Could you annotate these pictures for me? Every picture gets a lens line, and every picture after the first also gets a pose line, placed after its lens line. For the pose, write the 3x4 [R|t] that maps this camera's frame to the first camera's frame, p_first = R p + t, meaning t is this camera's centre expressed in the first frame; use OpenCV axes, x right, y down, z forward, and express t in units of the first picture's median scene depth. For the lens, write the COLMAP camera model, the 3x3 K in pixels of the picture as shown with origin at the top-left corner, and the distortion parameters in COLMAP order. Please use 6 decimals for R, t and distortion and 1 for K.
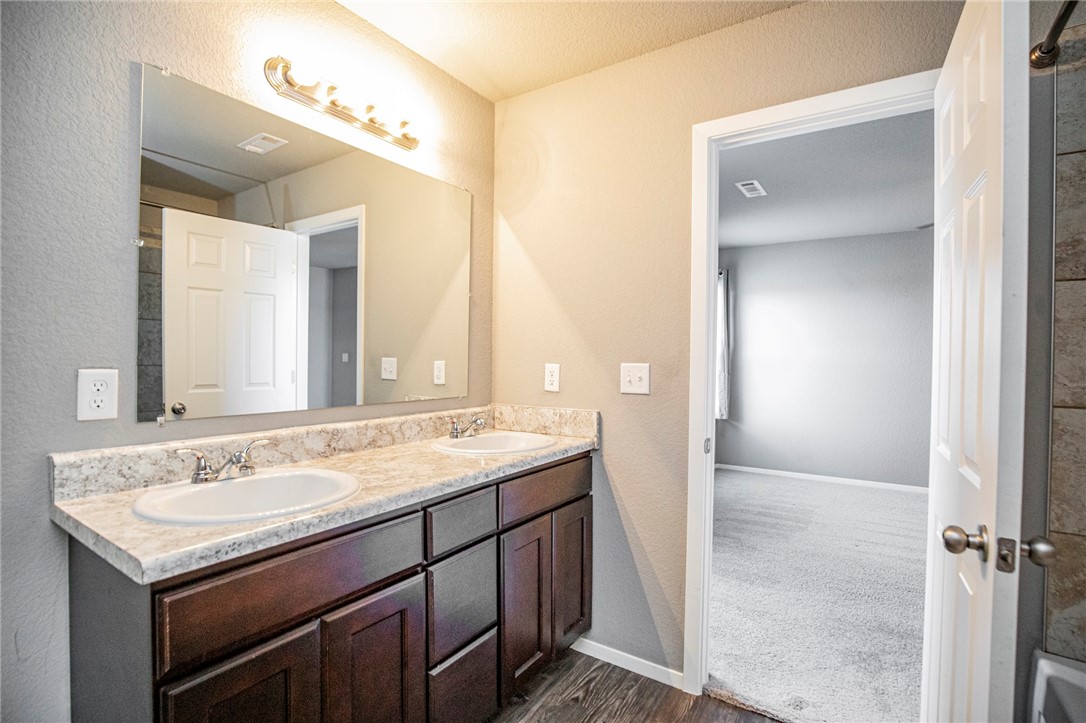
lens RADIAL K [[508.9, 0, 545.1], [0, 508.9, 354.8], [0, 0, 1]] dist [-0.034372, 0.006952]
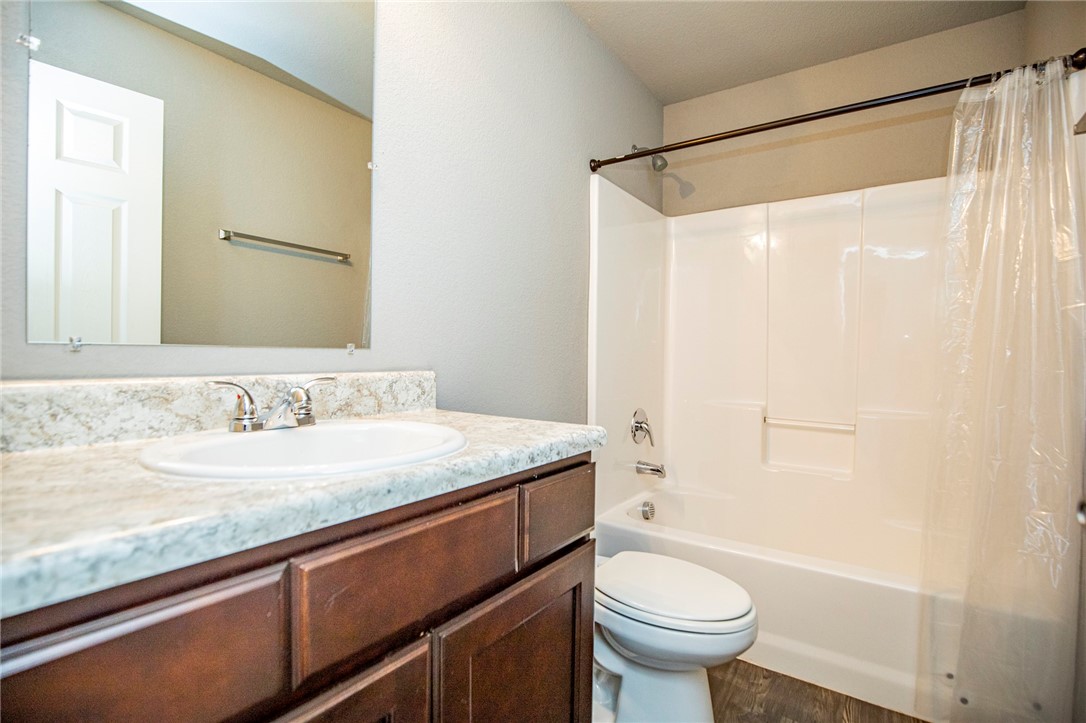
lens RADIAL K [[508.9, 0, 533.1], [0, 508.9, 357.2], [0, 0, 1]] dist [-0.034372, 0.006952]
pose [[0.998661, 0.002412, -0.051678, -0.078684], [-0.002117, 0.999981, 0.005755, 0.114677], [0.051691, -0.005638, 0.998647, 0.408928]]
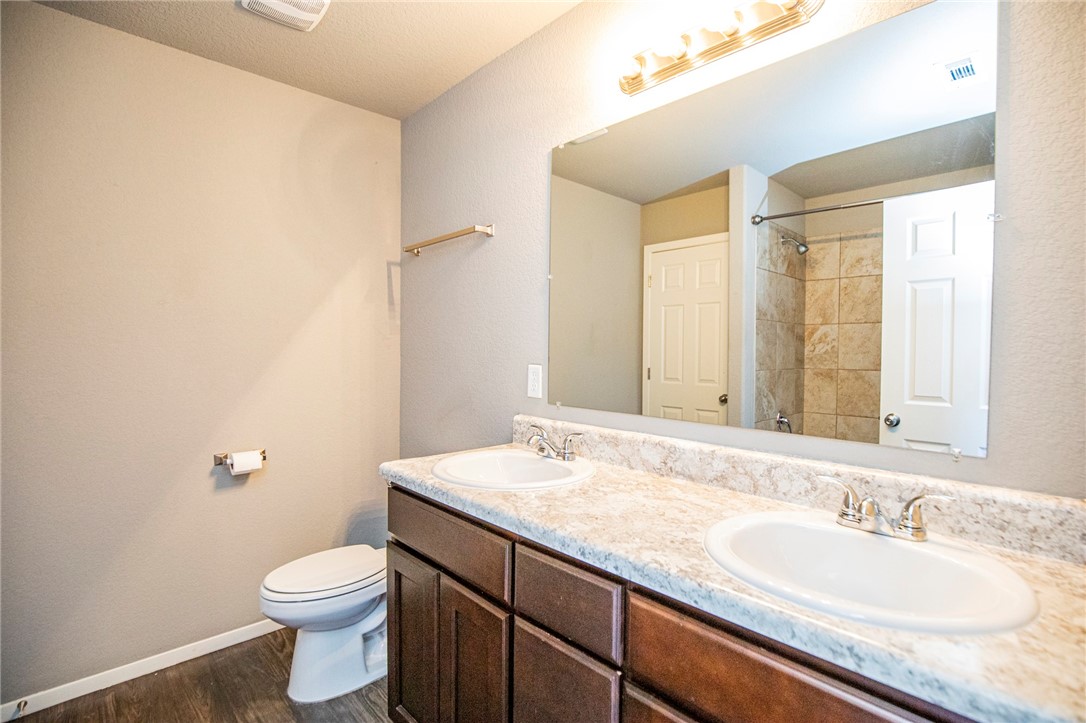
lens RADIAL K [[508.9, 0, 536.3], [0, 508.9, 365.9], [0, 0, 1]] dist [-0.034372, 0.006952]
pose [[-0.227148, 0.016184, -0.973726, 0.440715], [-0.011511, 0.999747, 0.019302, 0.004130], [0.973792, 0.015593, -0.226904, 0.982166]]
